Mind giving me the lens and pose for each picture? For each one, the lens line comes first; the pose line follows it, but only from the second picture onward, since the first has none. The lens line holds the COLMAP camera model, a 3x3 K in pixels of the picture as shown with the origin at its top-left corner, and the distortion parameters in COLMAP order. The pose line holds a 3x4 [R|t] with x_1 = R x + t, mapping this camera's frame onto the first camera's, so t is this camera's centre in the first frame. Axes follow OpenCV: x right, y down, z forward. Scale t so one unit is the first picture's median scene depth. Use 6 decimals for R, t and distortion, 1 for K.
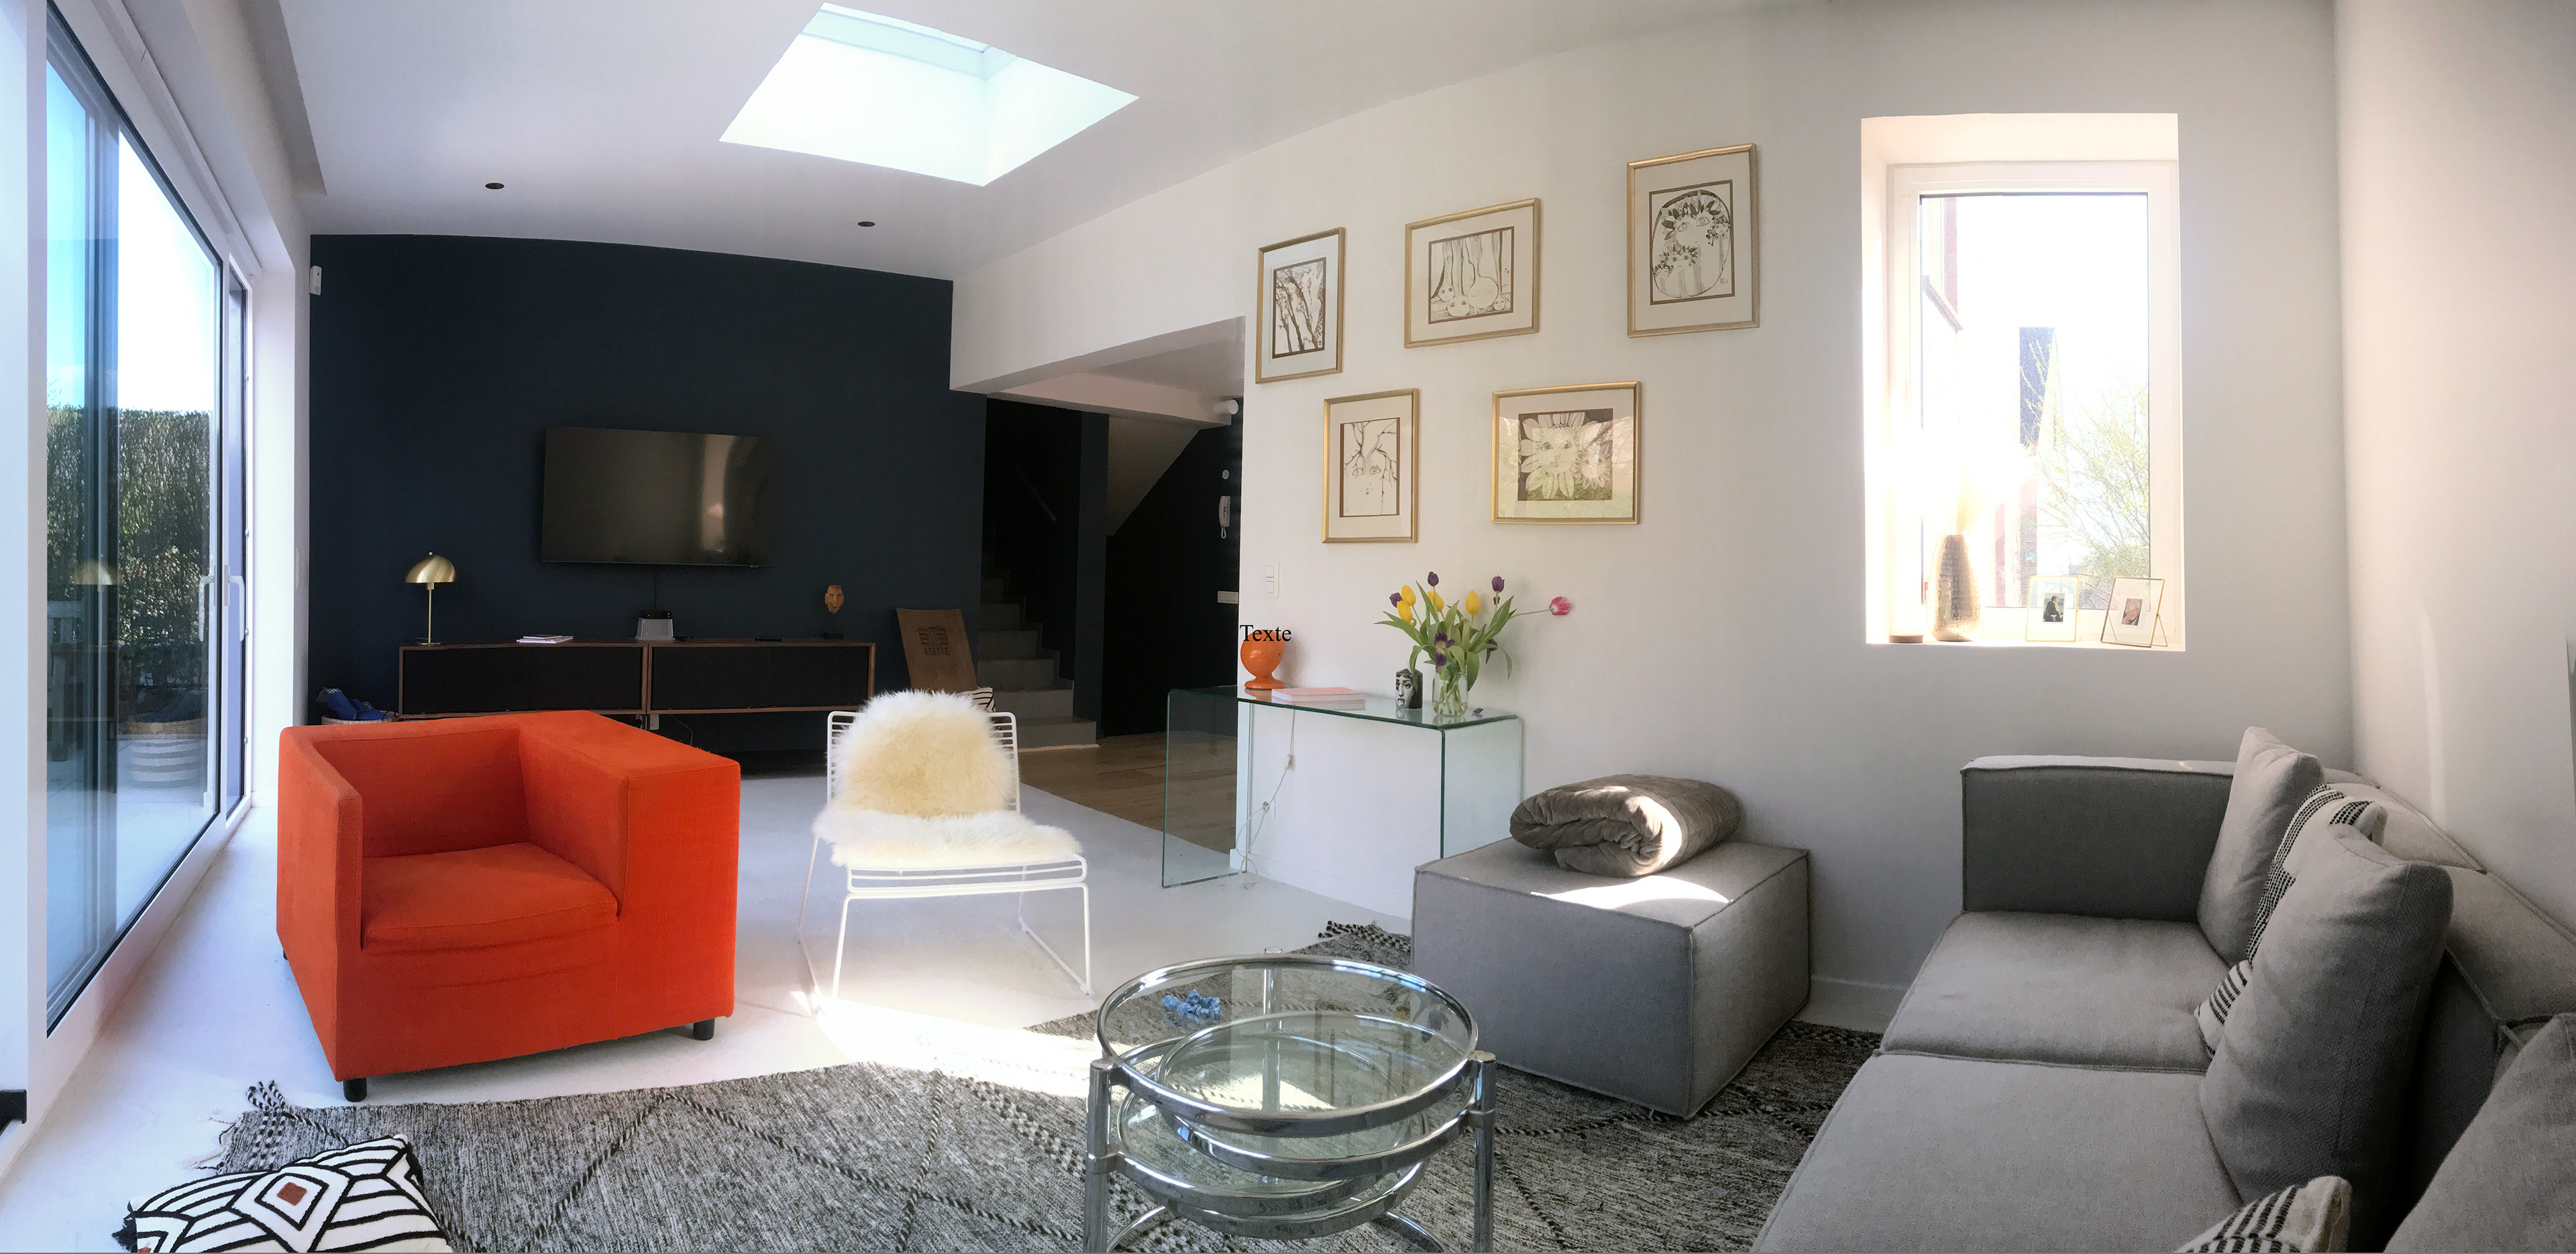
lens RADIAL K [[1959.0, 0, 1293.0], [0, 1959.0, 610.0], [0, 0, 1]] dist [-0.013206, -0.014897]
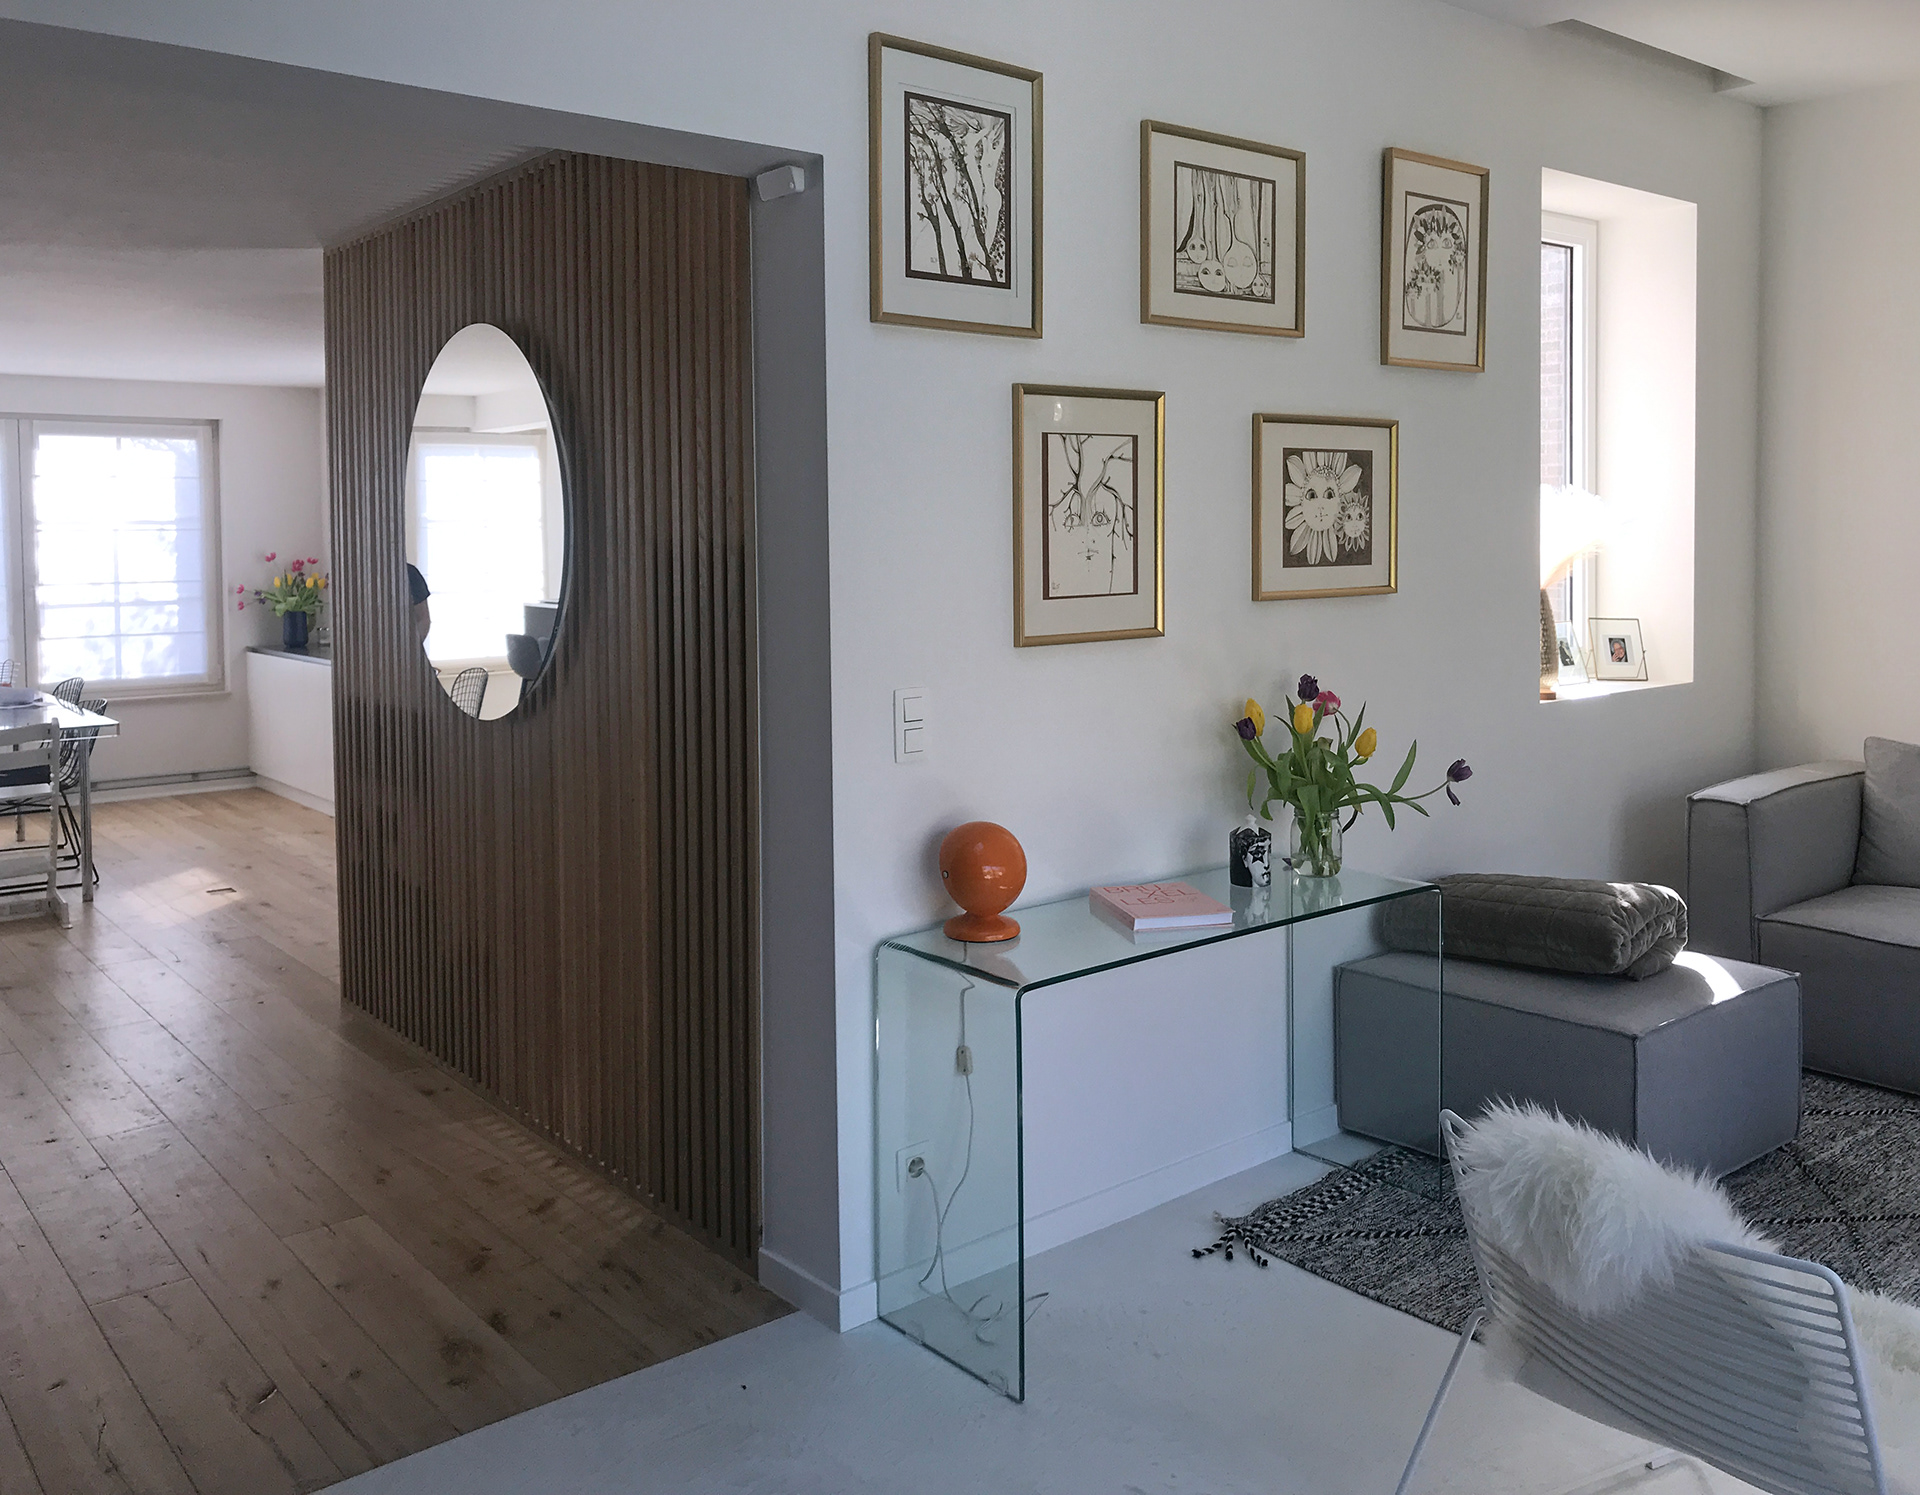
lens RADIAL K [[1656.6, 0, 963.3], [0, 1656.6, 743.9], [0, 0, 1]] dist [-0.005818, -0.002219]
pose [[0.999686, -0.017406, -0.018009, 0.006497], [0.018220, 0.998773, 0.046046, -0.021328], [0.017186, -0.046360, 0.998777, 0.392274]]
